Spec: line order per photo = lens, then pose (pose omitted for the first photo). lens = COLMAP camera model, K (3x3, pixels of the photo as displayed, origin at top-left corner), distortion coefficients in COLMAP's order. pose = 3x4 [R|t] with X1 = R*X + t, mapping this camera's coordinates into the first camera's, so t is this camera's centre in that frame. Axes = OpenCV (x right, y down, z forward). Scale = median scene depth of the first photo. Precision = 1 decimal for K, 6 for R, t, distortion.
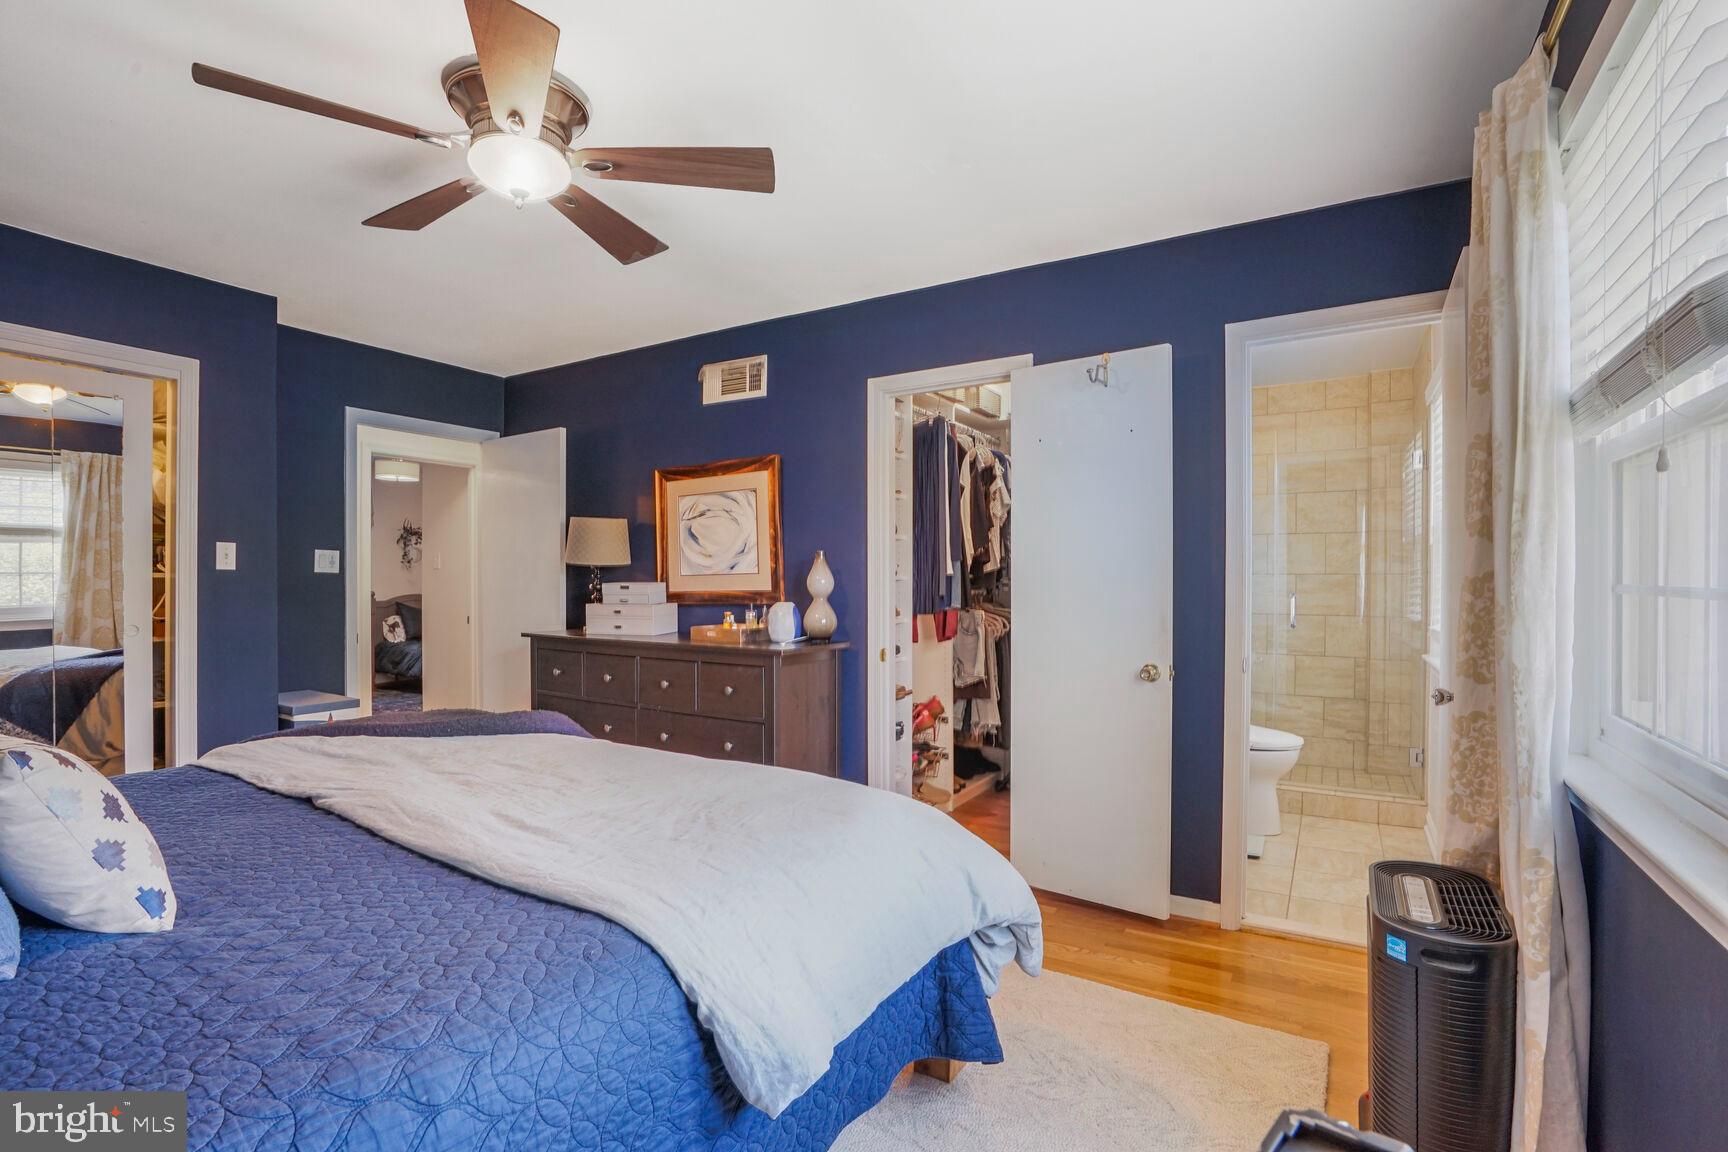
lens RADIAL K [[802.9, 0, 861.8], [0, 802.9, 580.4], [0, 0, 1]] dist [0.000558, 0.000373]
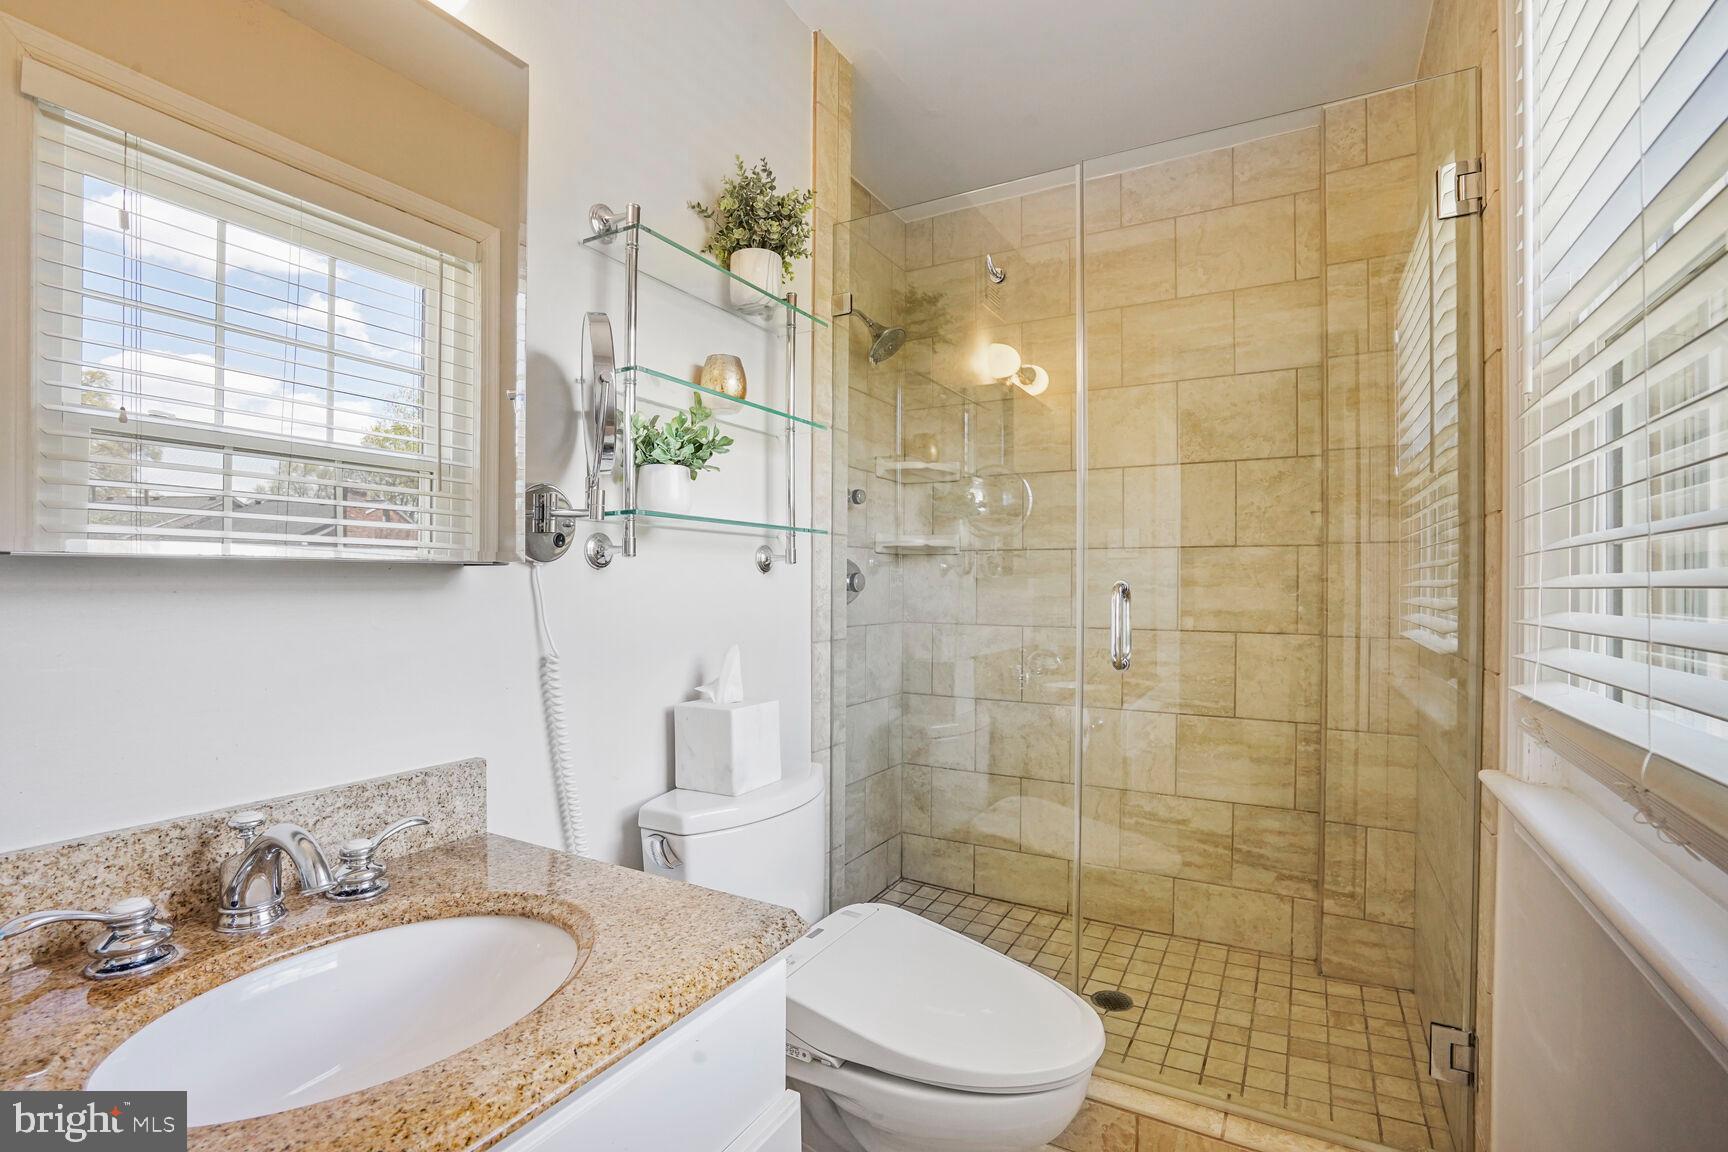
lens RADIAL K [[802.9, 0, 866.2], [0, 802.9, 580.8], [0, 0, 1]] dist [0.000558, 0.000373]
pose [[0.999487, 0.000575, 0.032021, 0.348953], [-0.000342, 0.999973, -0.007300, 0.016787], [-0.032025, 0.007285, 0.999461, 0.538177]]
